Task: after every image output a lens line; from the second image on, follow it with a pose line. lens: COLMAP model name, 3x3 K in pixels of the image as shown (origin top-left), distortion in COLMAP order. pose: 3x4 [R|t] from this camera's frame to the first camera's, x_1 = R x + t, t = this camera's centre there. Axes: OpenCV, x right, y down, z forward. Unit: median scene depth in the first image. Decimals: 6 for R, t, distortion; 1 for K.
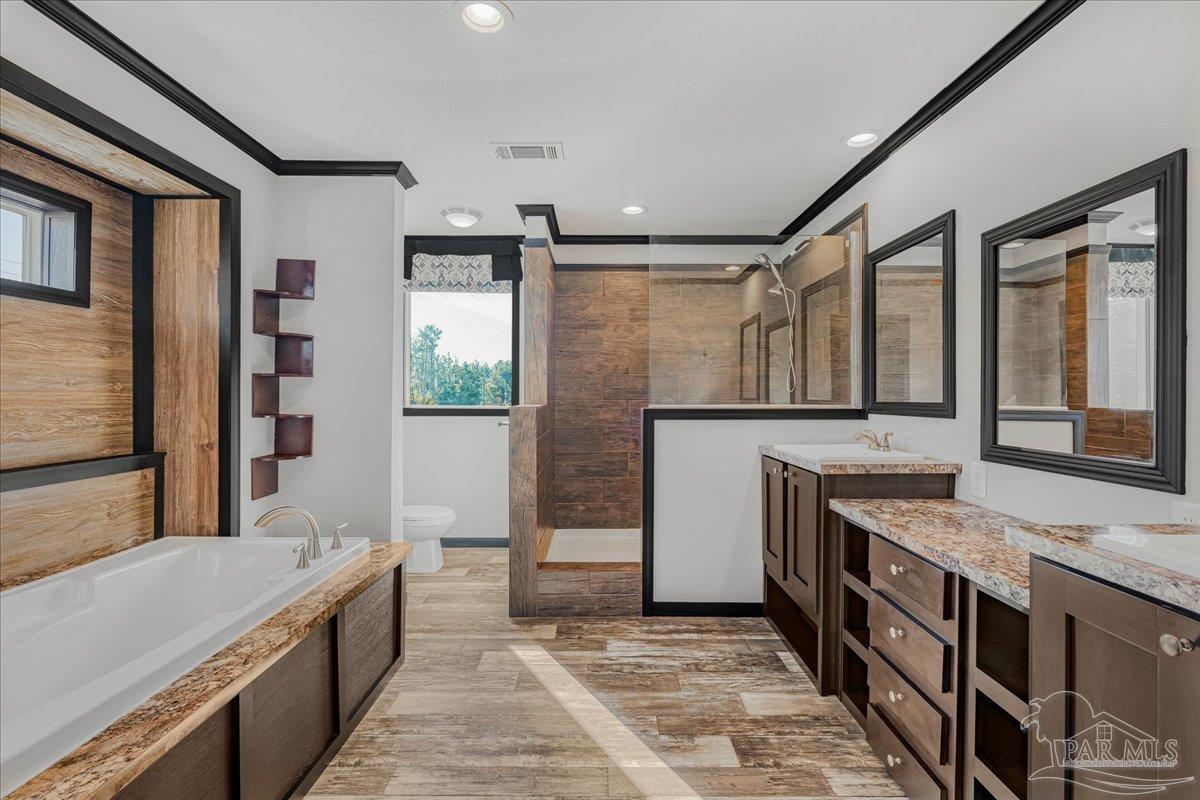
lens RADIAL K [[532.1, 0, 601.8], [0, 532.1, 404.5], [0, 0, 1]] dist [0.000110, 0.000067]
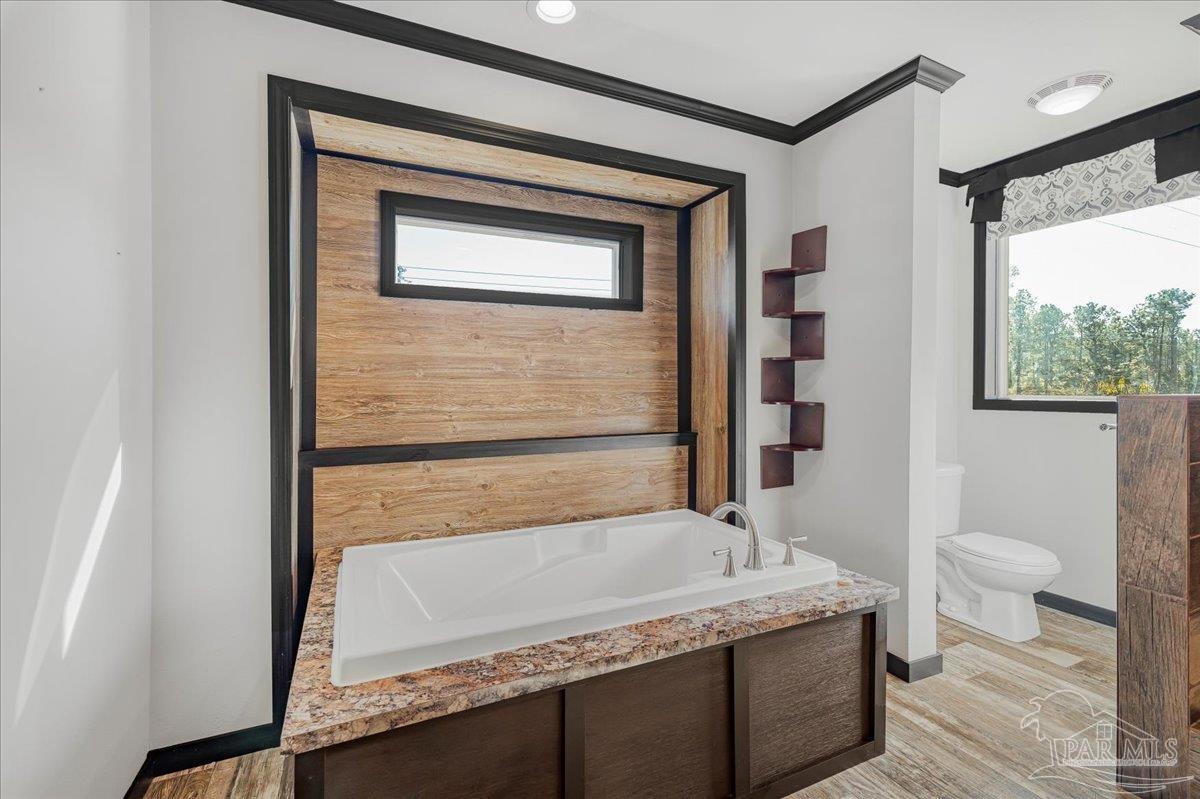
lens RADIAL K [[534.8, 0, 599.3], [0, 534.8, 390.5], [0, 0, 1]] dist [-0.001727, 0.000190]
pose [[0.427518, 0.001481, -0.904006, 0.106617], [-0.011457, 0.999927, -0.003780, 0.007944], [0.903934, 0.011973, 0.427504, 0.338931]]
